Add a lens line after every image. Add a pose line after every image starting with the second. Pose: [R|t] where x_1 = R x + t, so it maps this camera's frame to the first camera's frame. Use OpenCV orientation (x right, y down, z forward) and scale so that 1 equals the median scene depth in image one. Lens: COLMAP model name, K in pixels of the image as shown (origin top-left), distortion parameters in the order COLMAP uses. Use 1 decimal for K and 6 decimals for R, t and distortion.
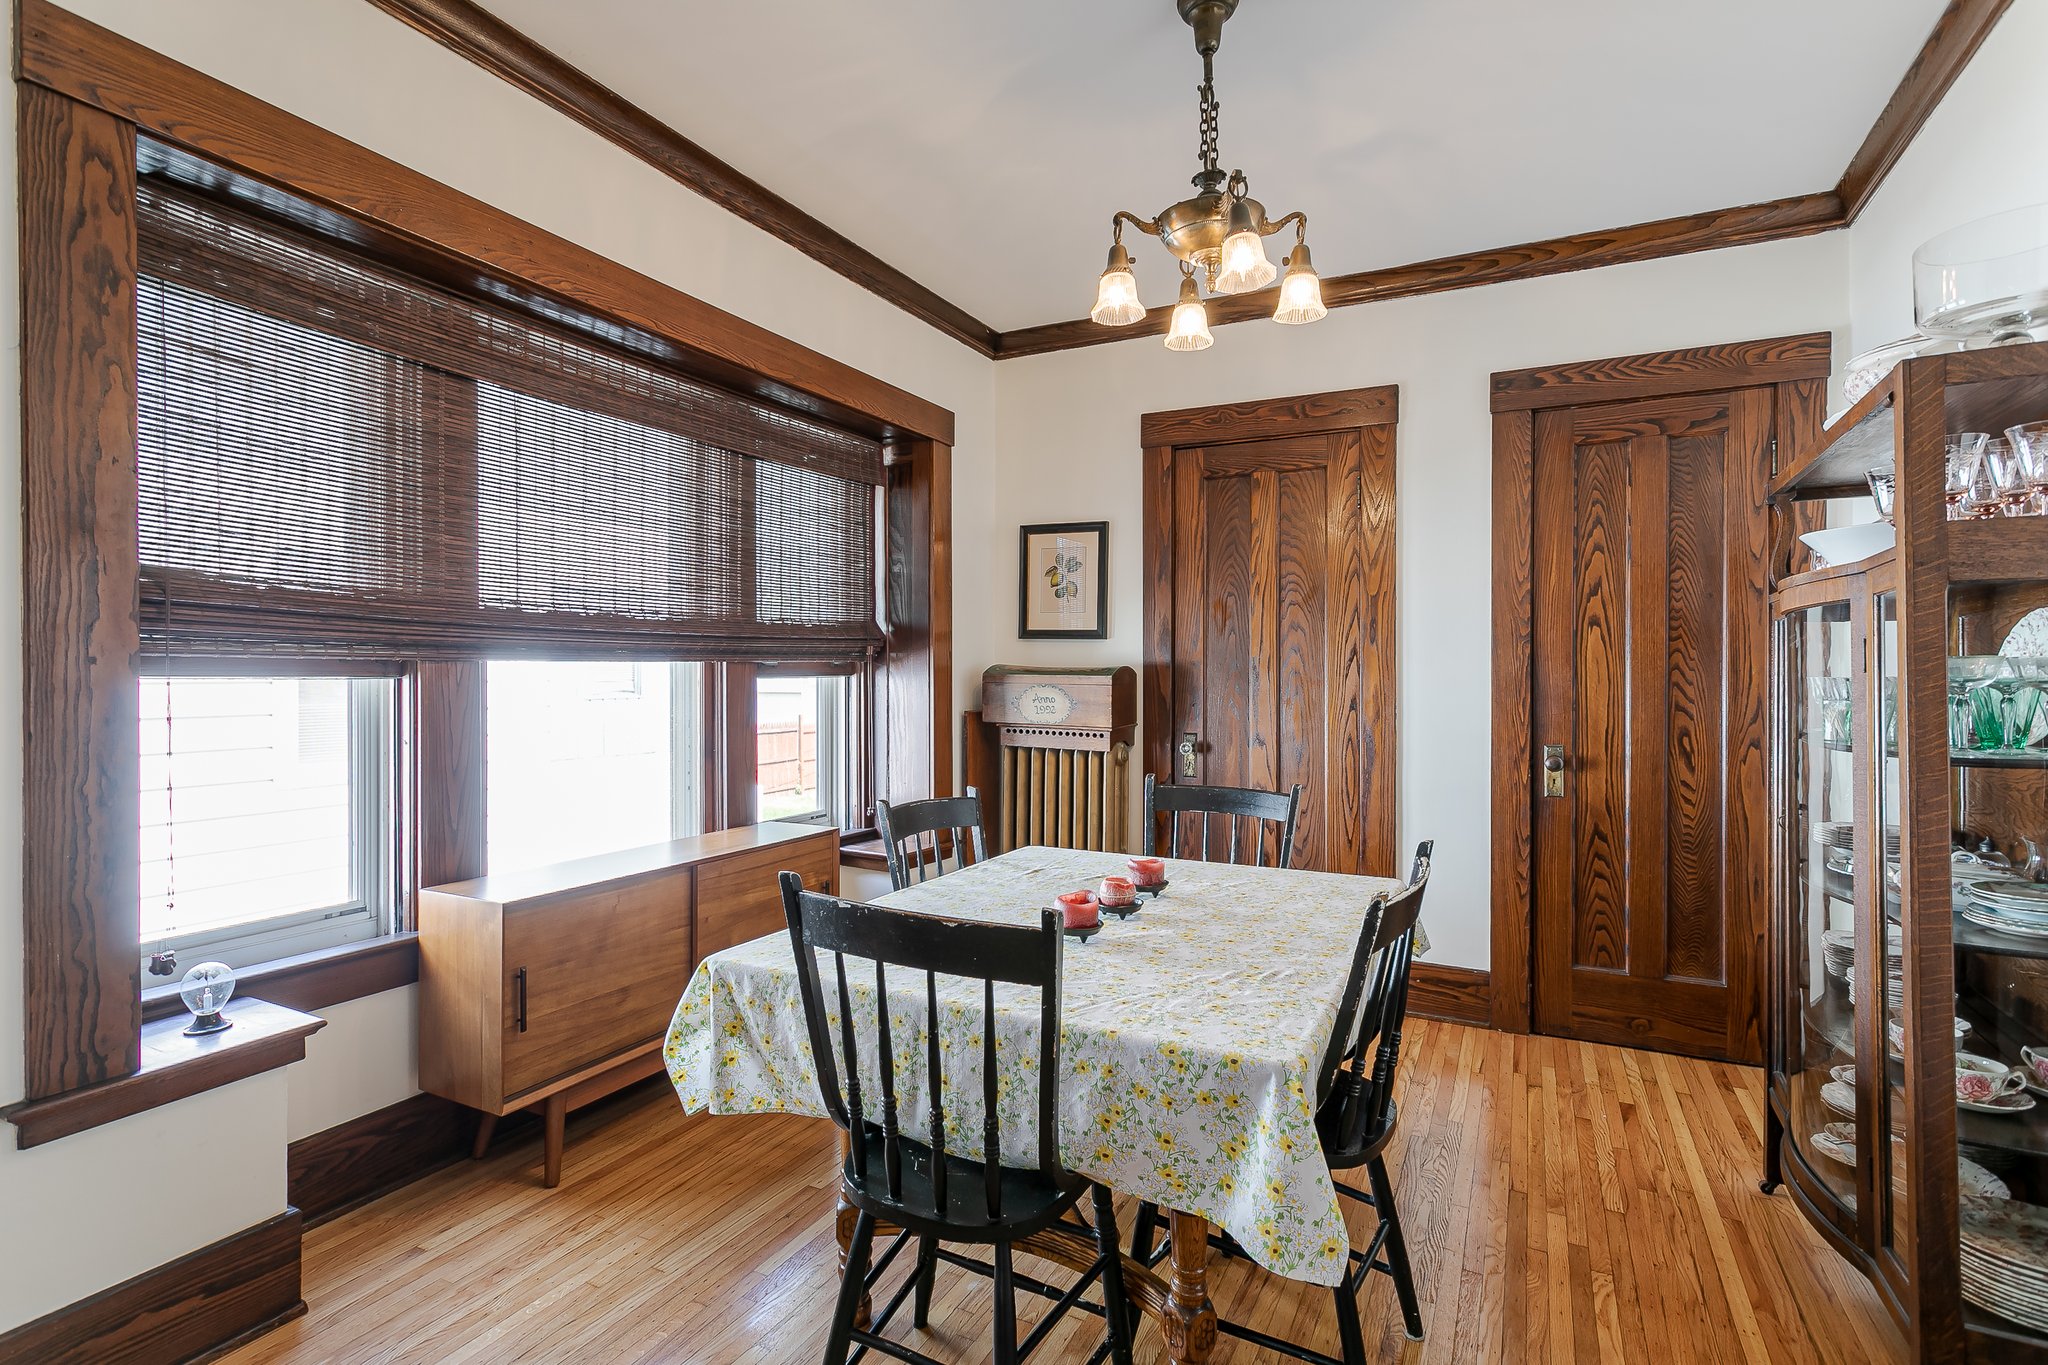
lens RADIAL K [[980.7, 0, 1014.7], [0, 980.7, 675.3], [0, 0, 1]] dist [0.002932, 0.000430]
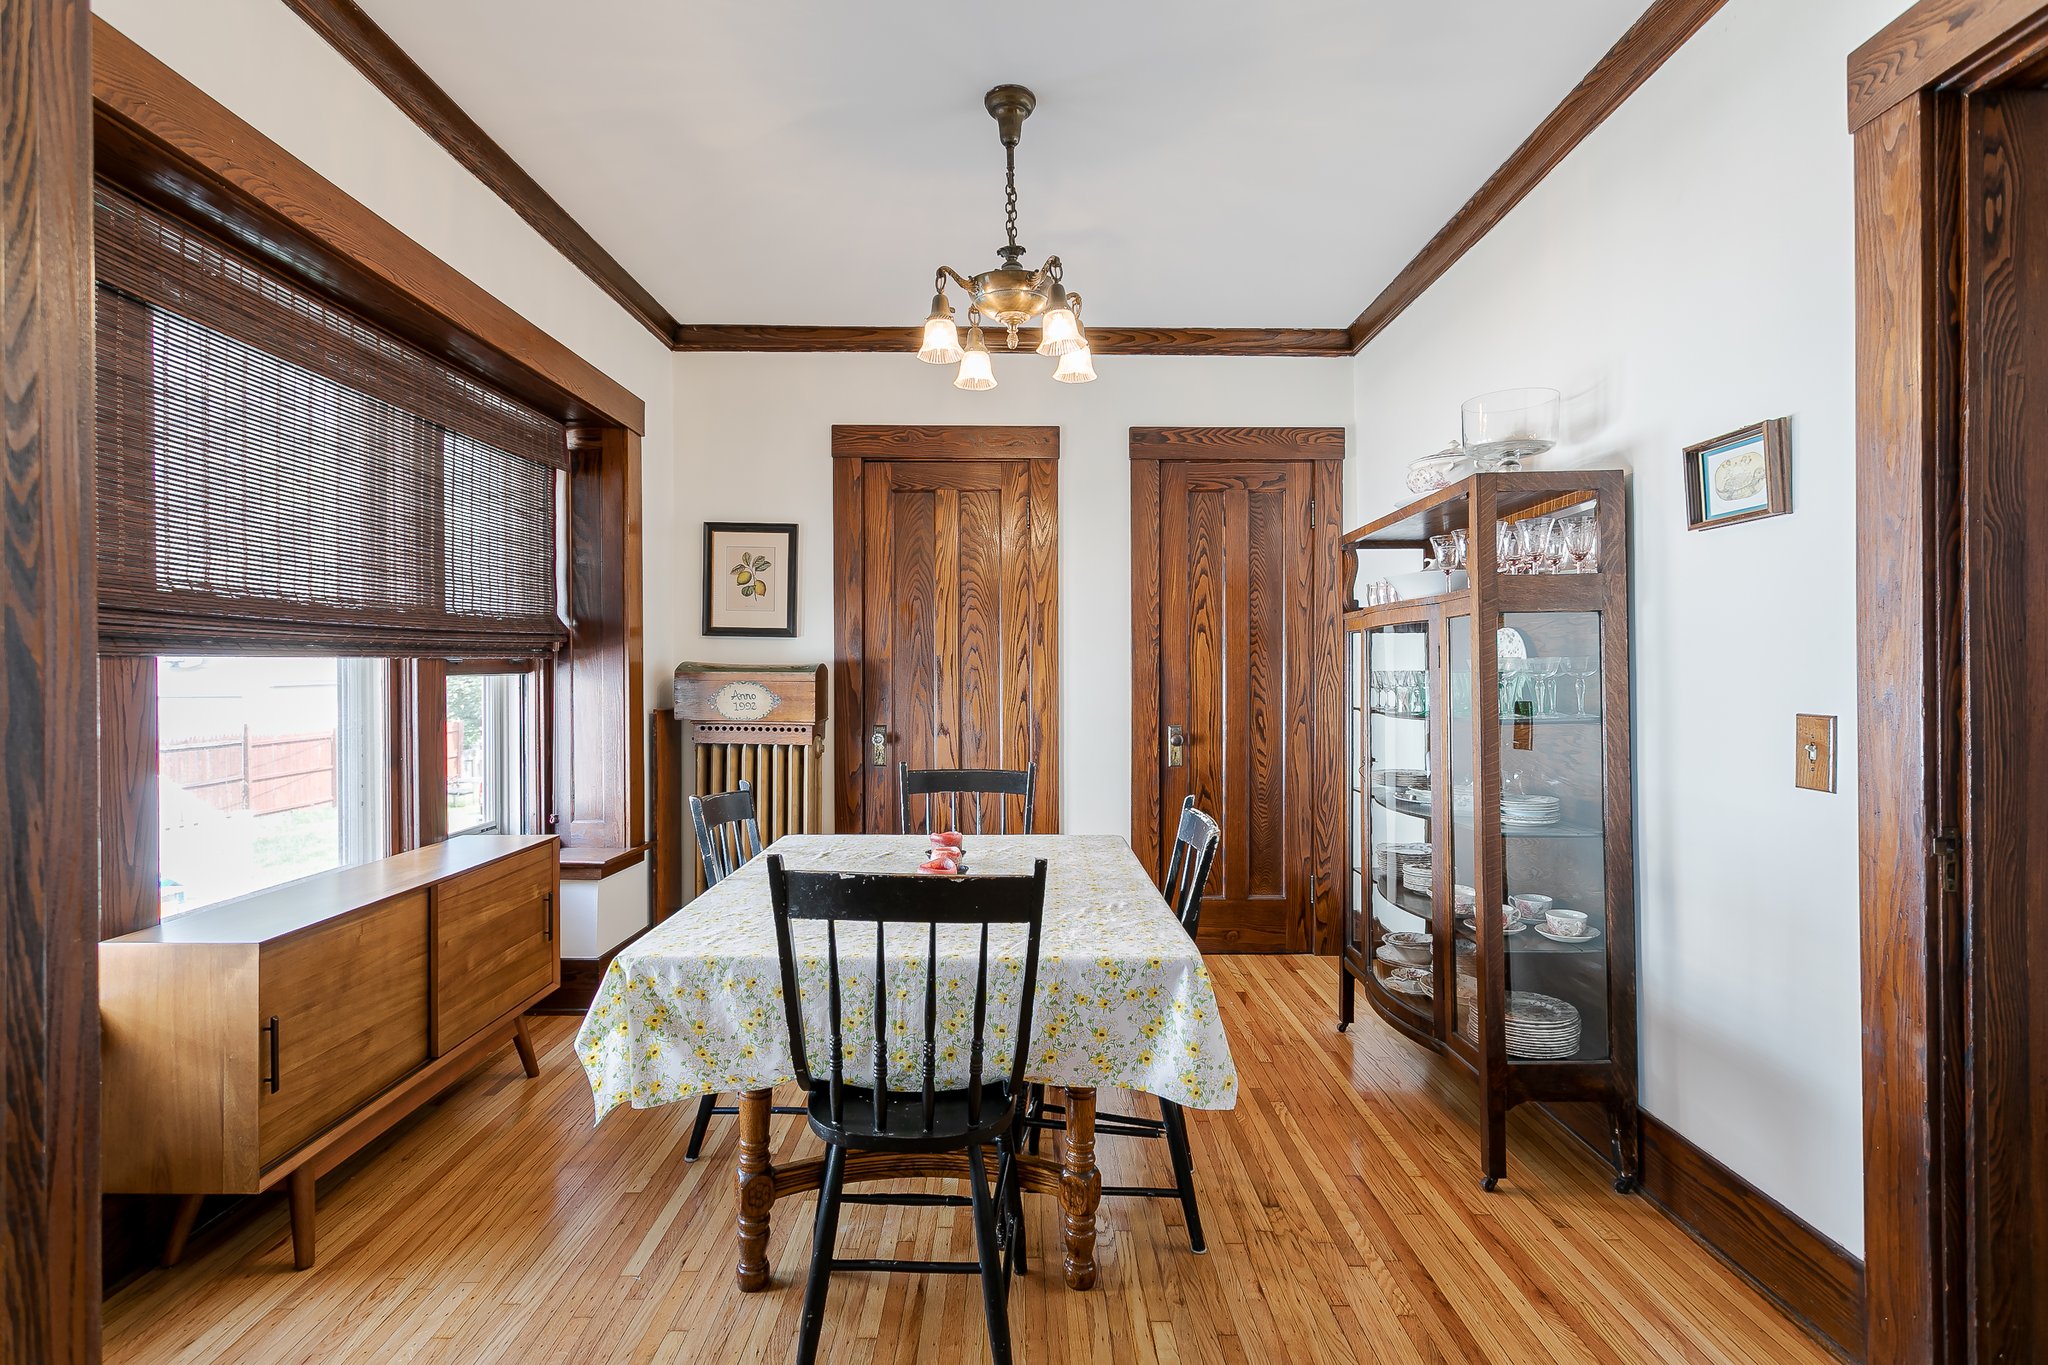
lens RADIAL K [[980.7, 0, 1014.7], [0, 980.7, 675.3], [0, 0, 1]] dist [0.002932, 0.000430]
pose [[0.888460, -0.004993, 0.458926, -0.222898], [0.003650, 0.999986, 0.003814, 0.000381], [-0.458939, -0.001713, 0.888466, -0.035423]]
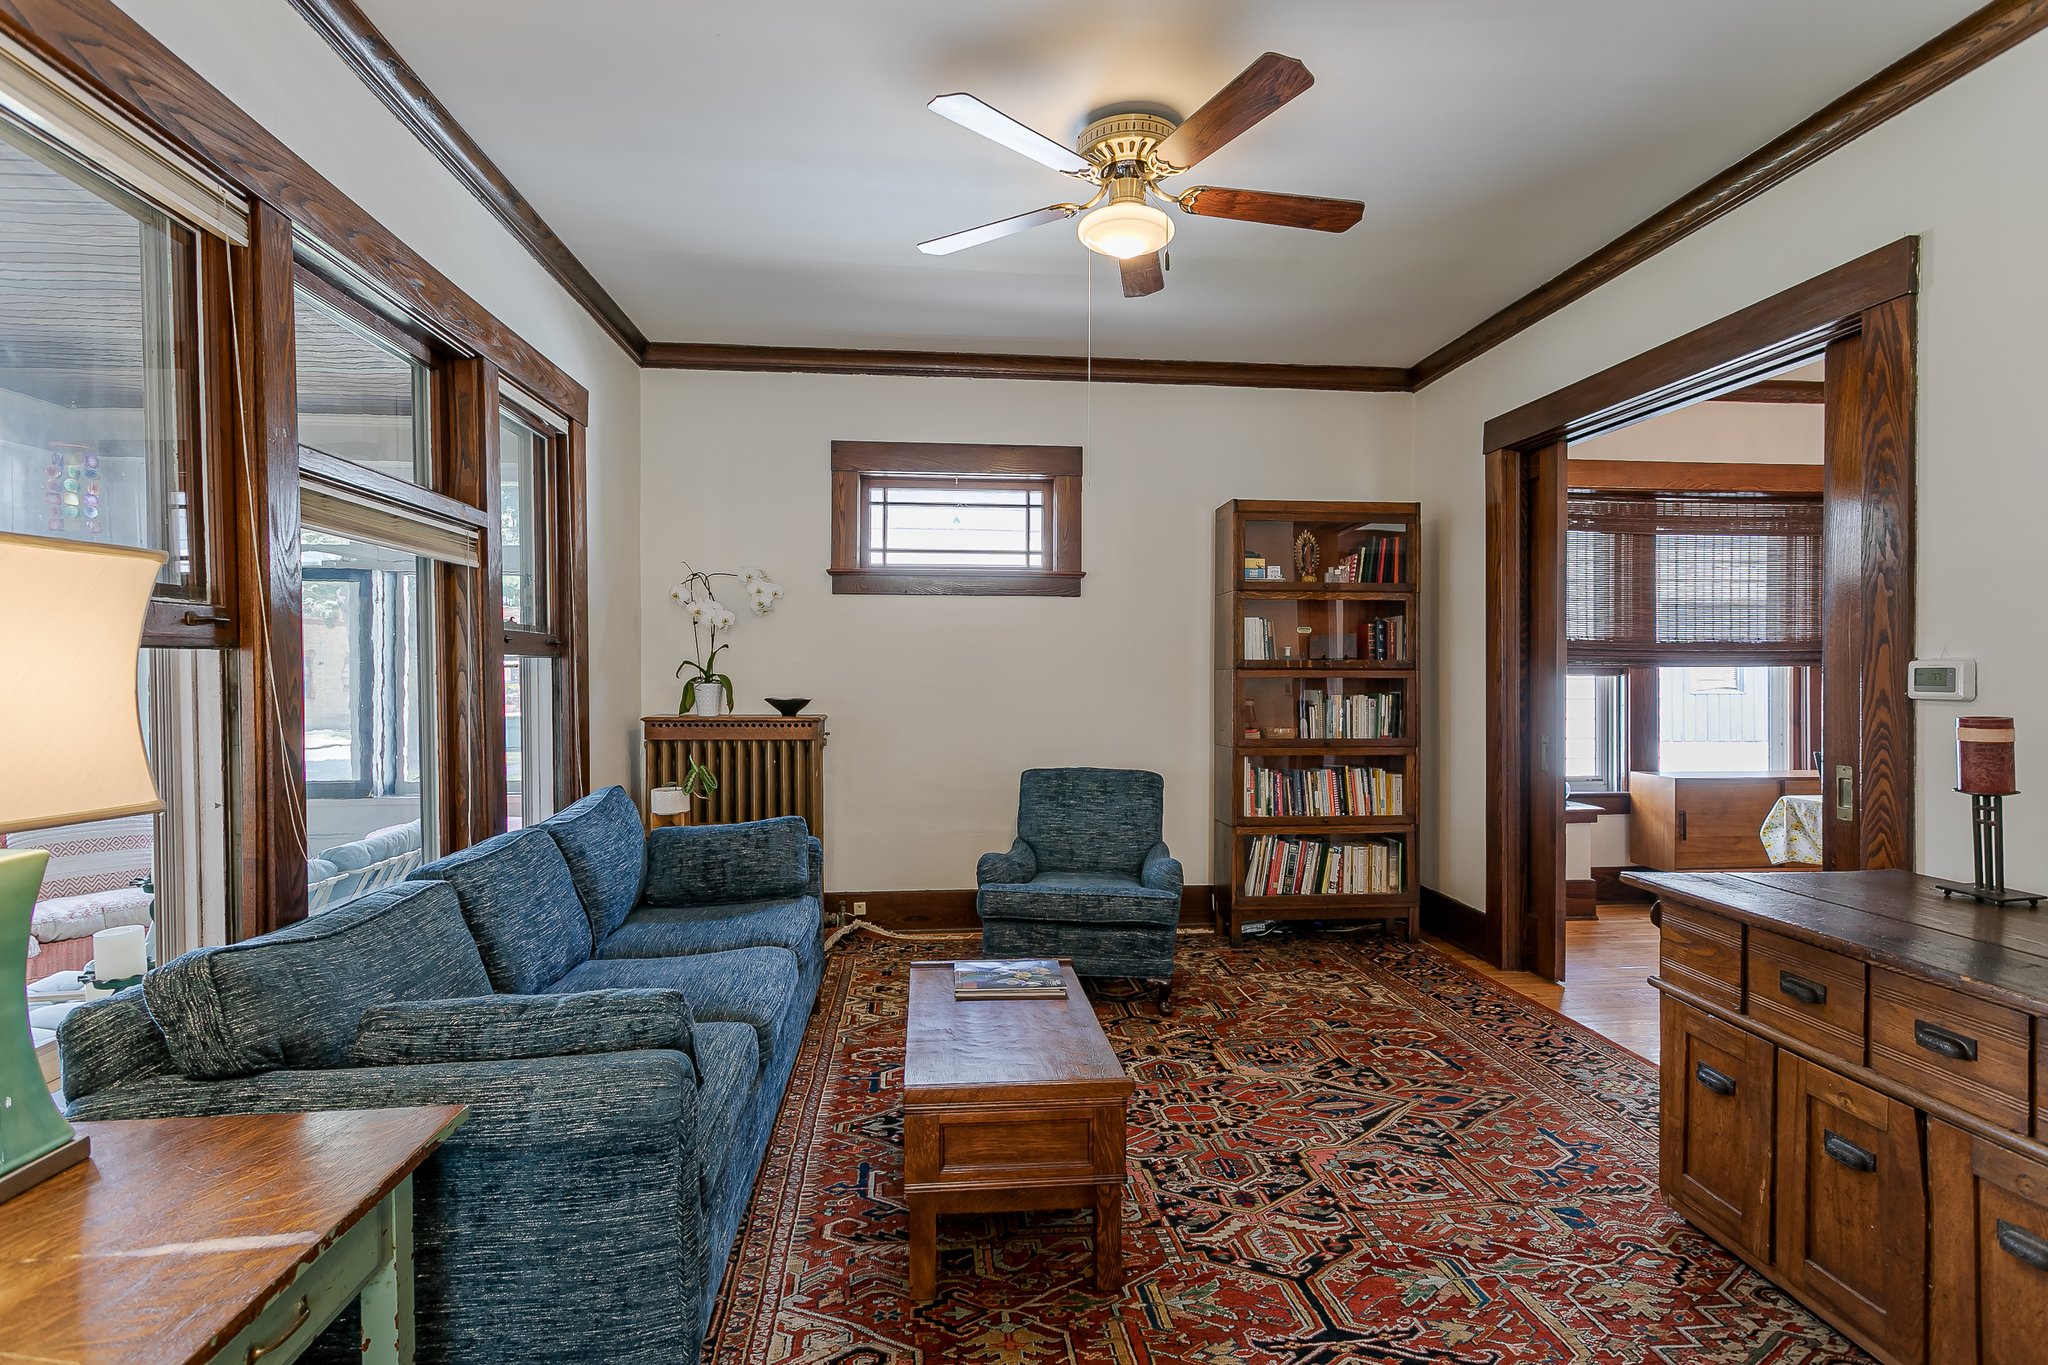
lens RADIAL K [[980.7, 0, 1014.7], [0, 980.7, 675.3], [0, 0, 1]] dist [0.002932, 0.000430]
pose [[0.540276, 0.002813, -0.841483, 0.360086], [-0.002097, 0.999996, 0.001997, 0.000233], [0.841485, 0.000686, 0.540280, -0.973318]]
